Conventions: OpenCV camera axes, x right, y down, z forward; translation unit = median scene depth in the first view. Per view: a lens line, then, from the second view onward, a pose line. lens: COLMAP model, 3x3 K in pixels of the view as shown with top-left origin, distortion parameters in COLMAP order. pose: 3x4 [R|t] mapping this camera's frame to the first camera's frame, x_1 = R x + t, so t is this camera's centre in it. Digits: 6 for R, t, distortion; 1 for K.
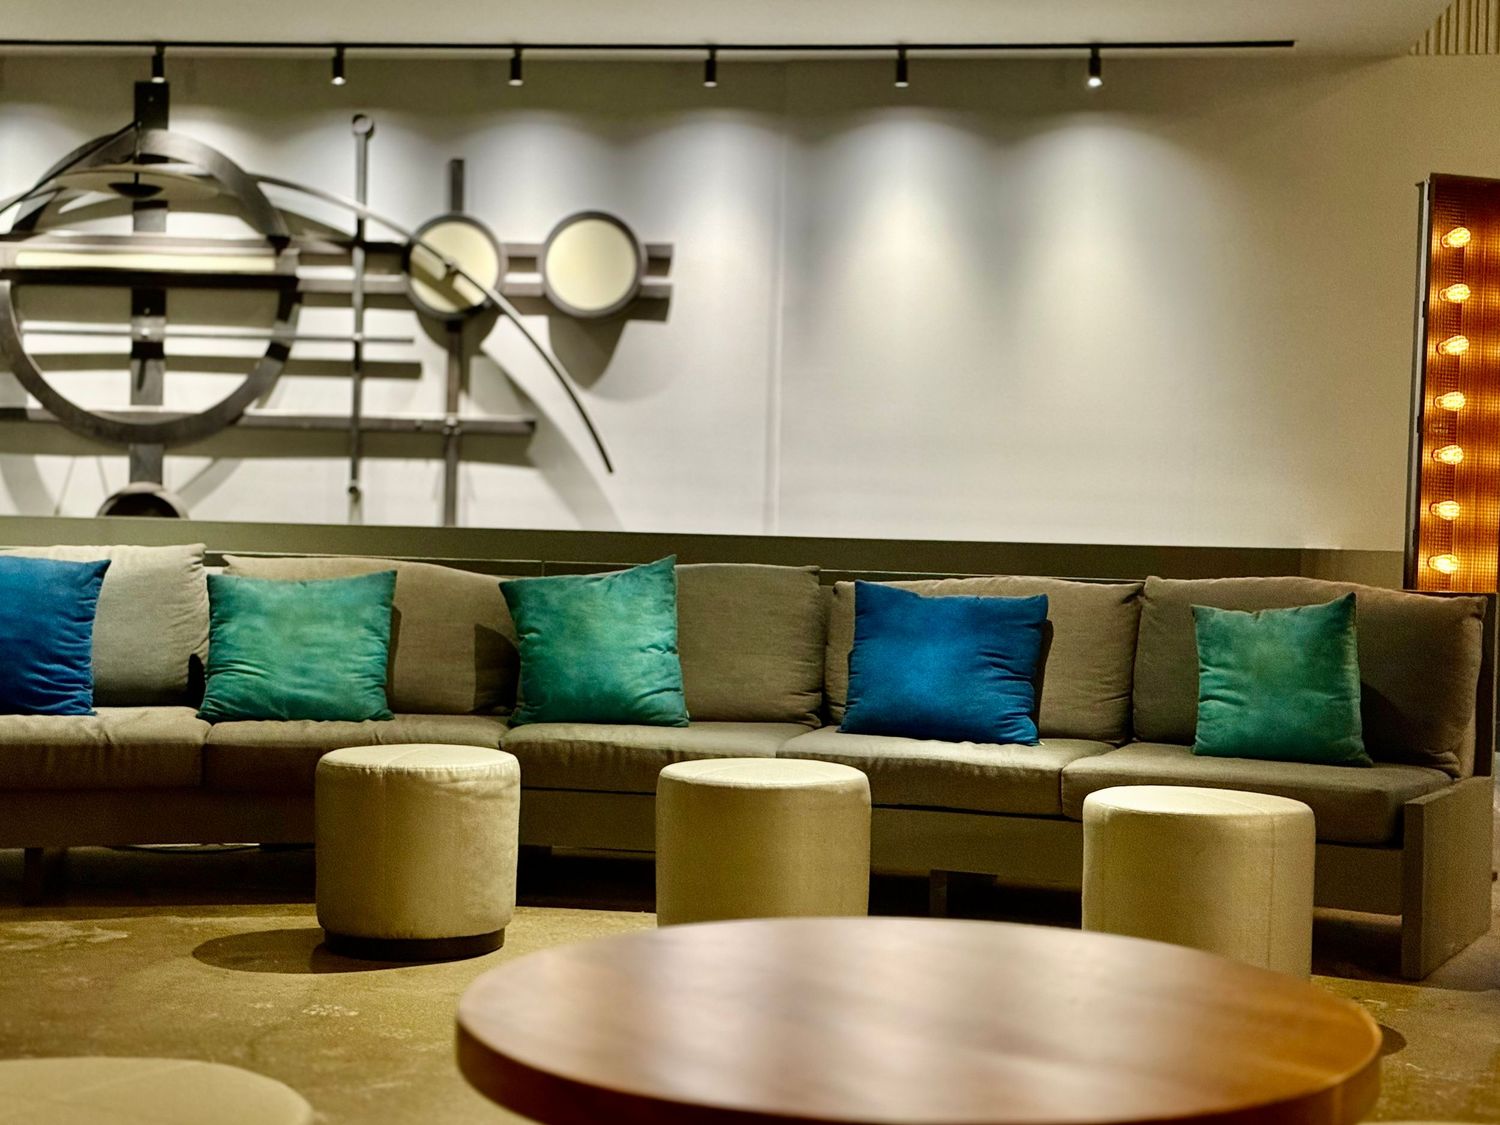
lens RADIAL K [[2021.7, 0, 746.8], [0, 2021.7, 559.7], [0, 0, 1]] dist [0.169325, 0.000000]
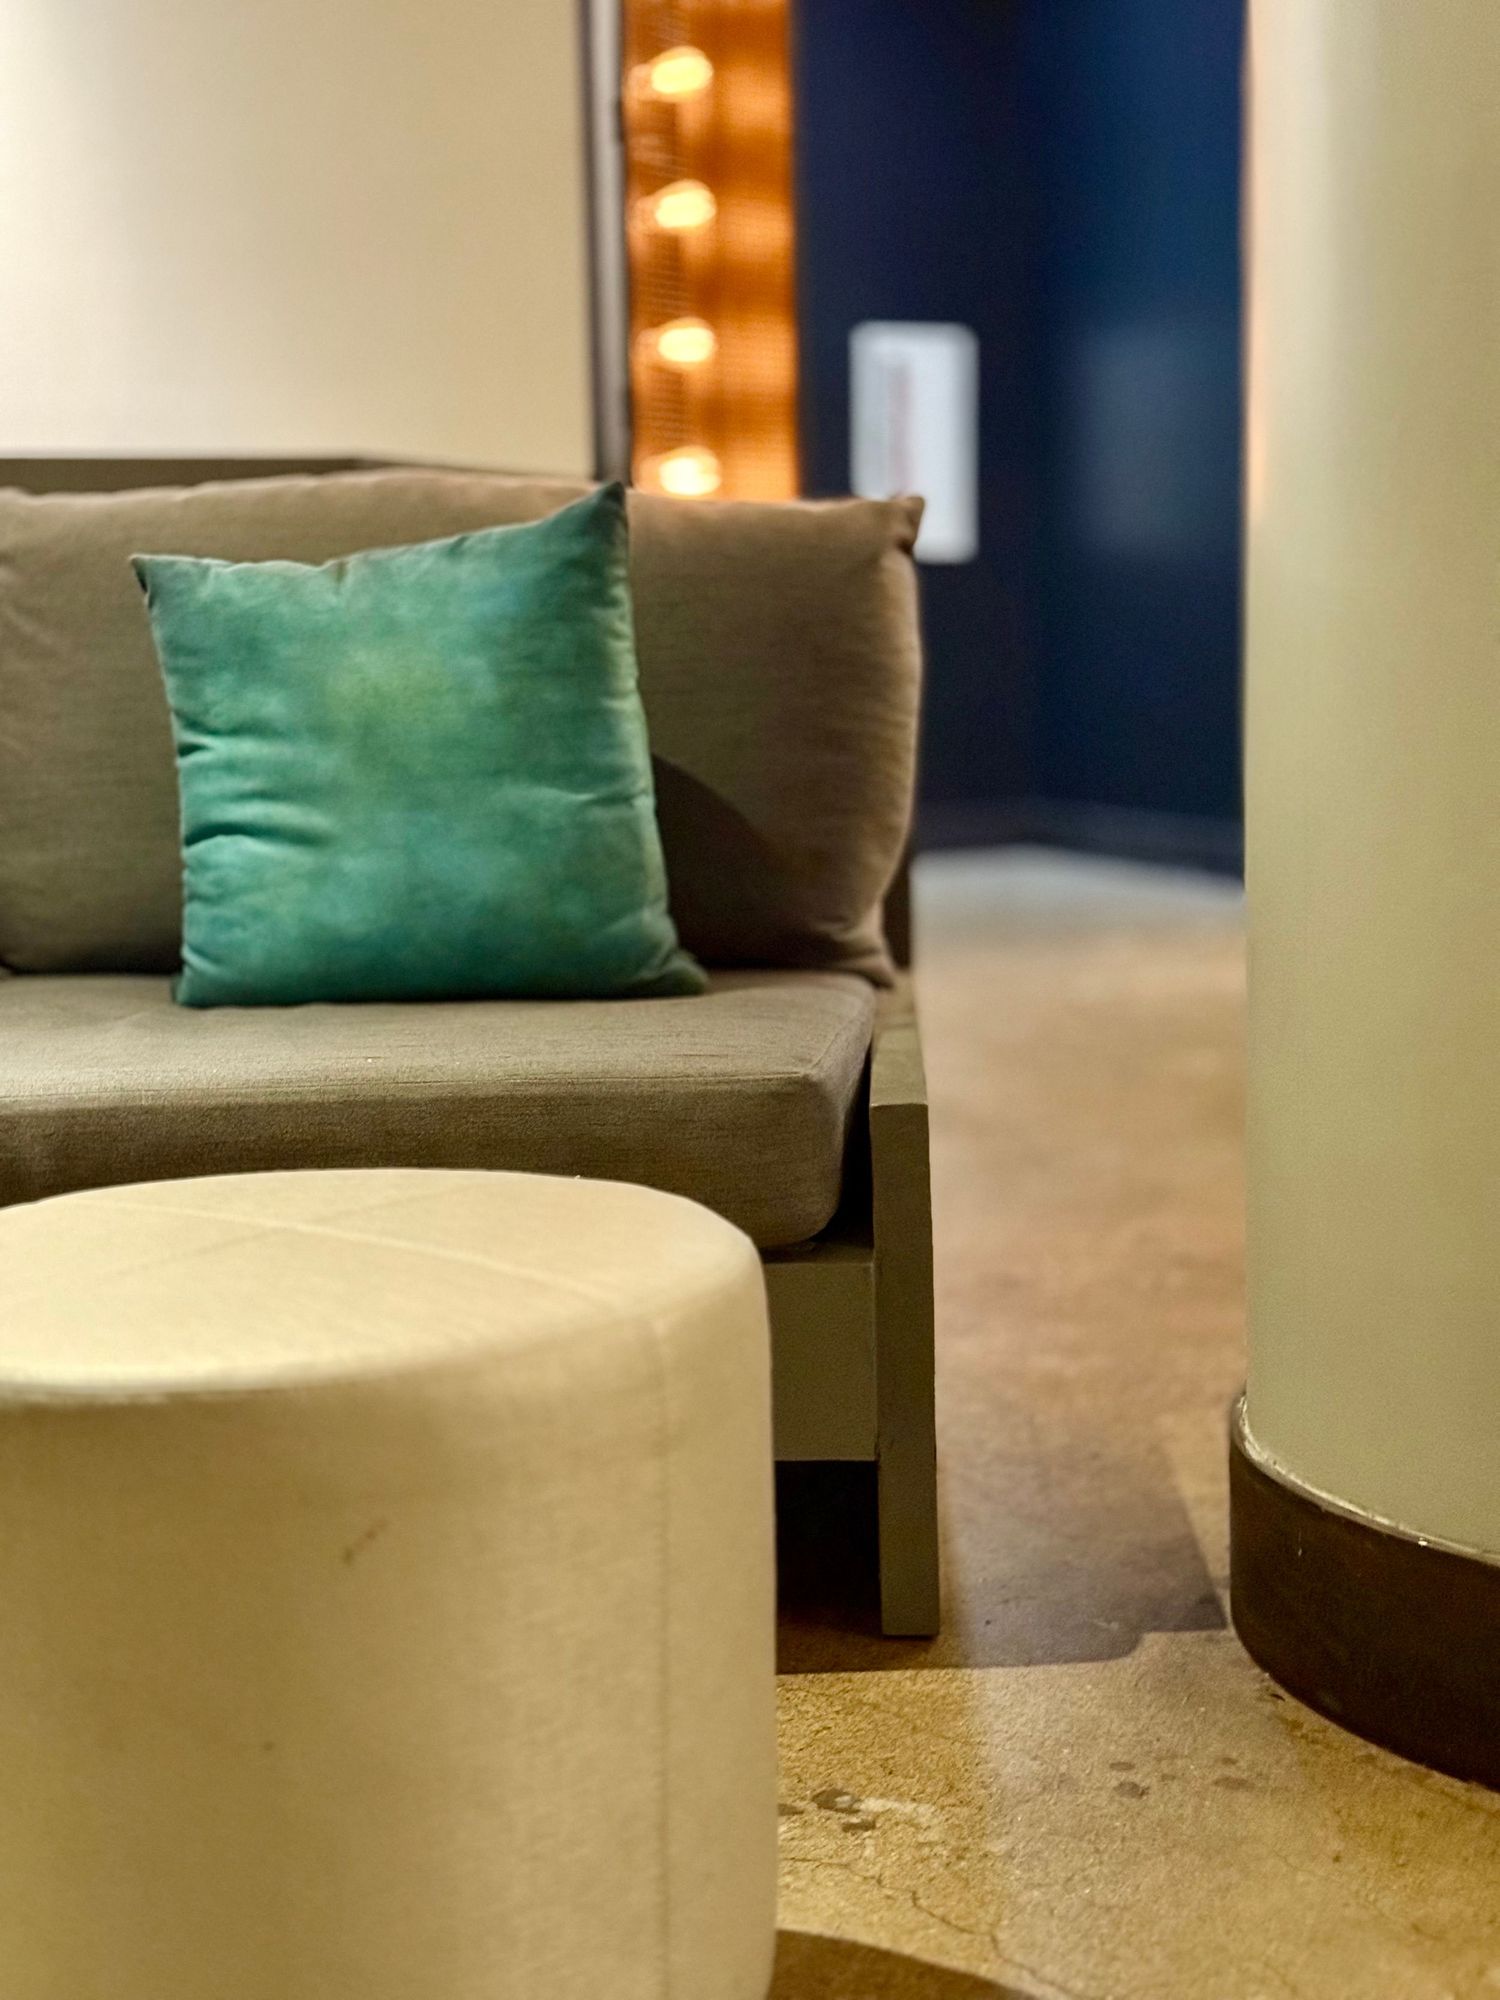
lens RADIAL K [[2695.6, 0, 744.9], [0, 2695.6, 995.2], [0, 0, 1]] dist [0.169325, 0.000000]
pose [[0.892858, -0.104895, 0.437952, 0.109949], [0.049964, 0.989564, 0.135152, 0.039587], [-0.447559, -0.098790, 0.888781, 0.579614]]
